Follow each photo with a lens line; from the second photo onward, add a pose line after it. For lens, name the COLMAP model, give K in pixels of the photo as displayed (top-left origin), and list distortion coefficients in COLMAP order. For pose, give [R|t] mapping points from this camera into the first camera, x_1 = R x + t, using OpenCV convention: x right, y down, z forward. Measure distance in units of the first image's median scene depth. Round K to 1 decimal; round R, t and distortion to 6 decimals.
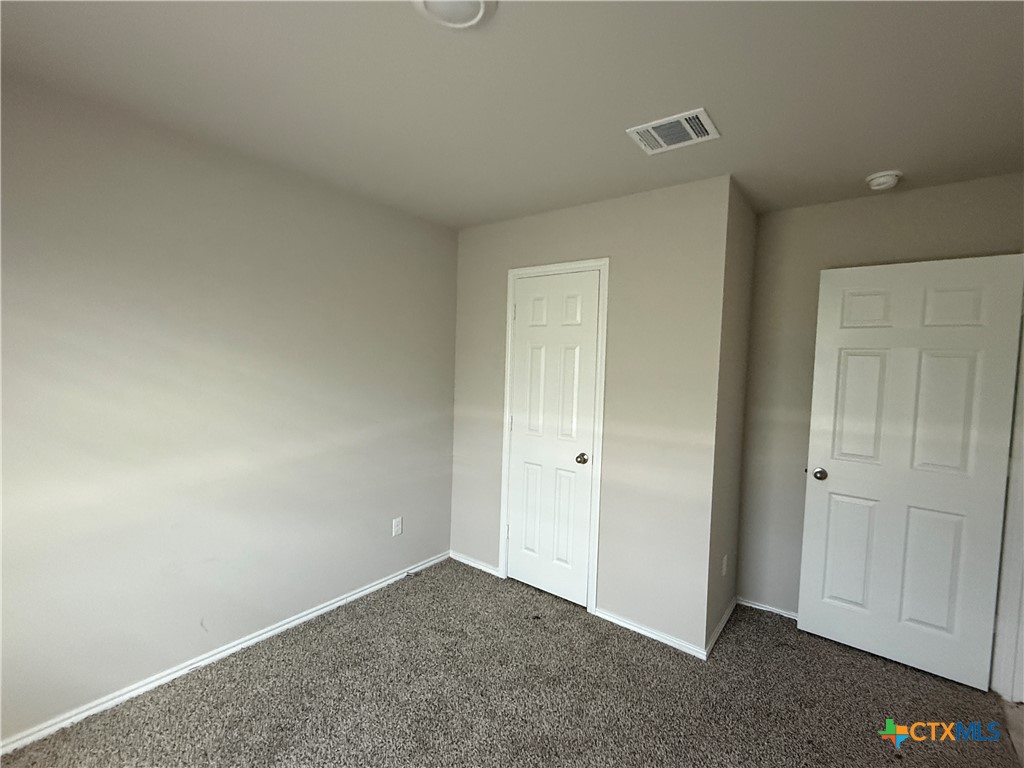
lens RADIAL K [[455.5, 0, 505.8], [0, 455.5, 384.8], [0, 0, 1]] dist [-0.017884, 0.000129]
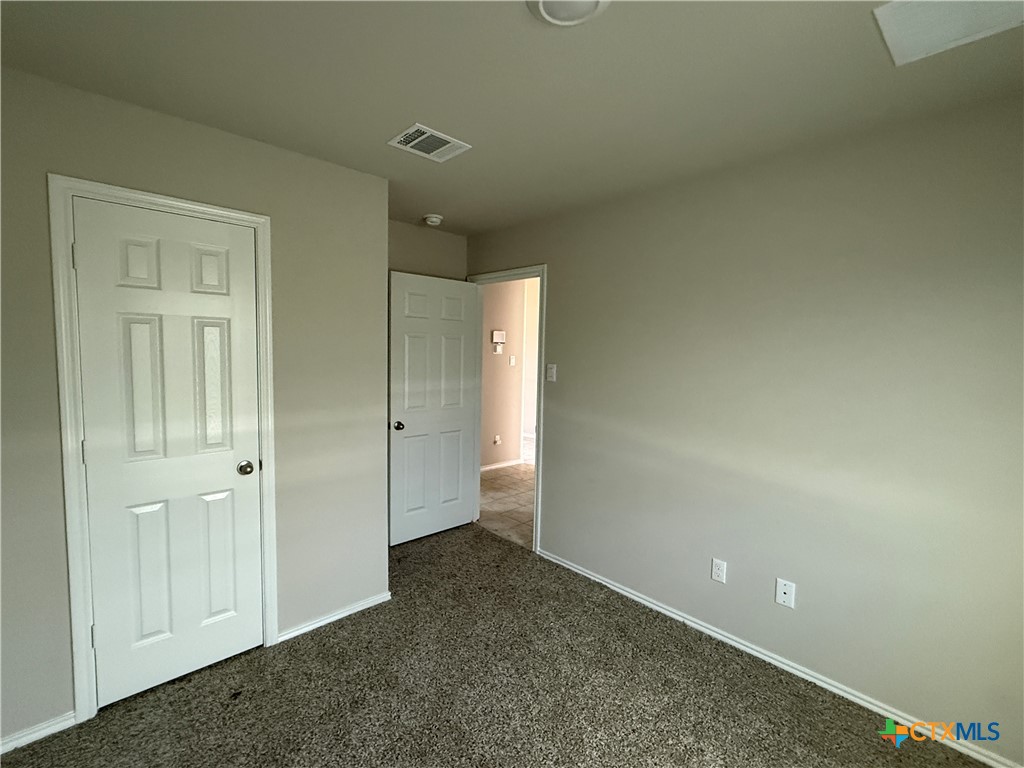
lens RADIAL K [[455.5, 0, 505.8], [0, 455.5, 384.8], [0, 0, 1]] dist [-0.017884, 0.000129]
pose [[0.133680, -0.100676, 0.985898, -0.549039], [0.042753, 0.994486, 0.095756, -0.036177], [-0.990102, 0.029349, 0.137247, 0.464474]]
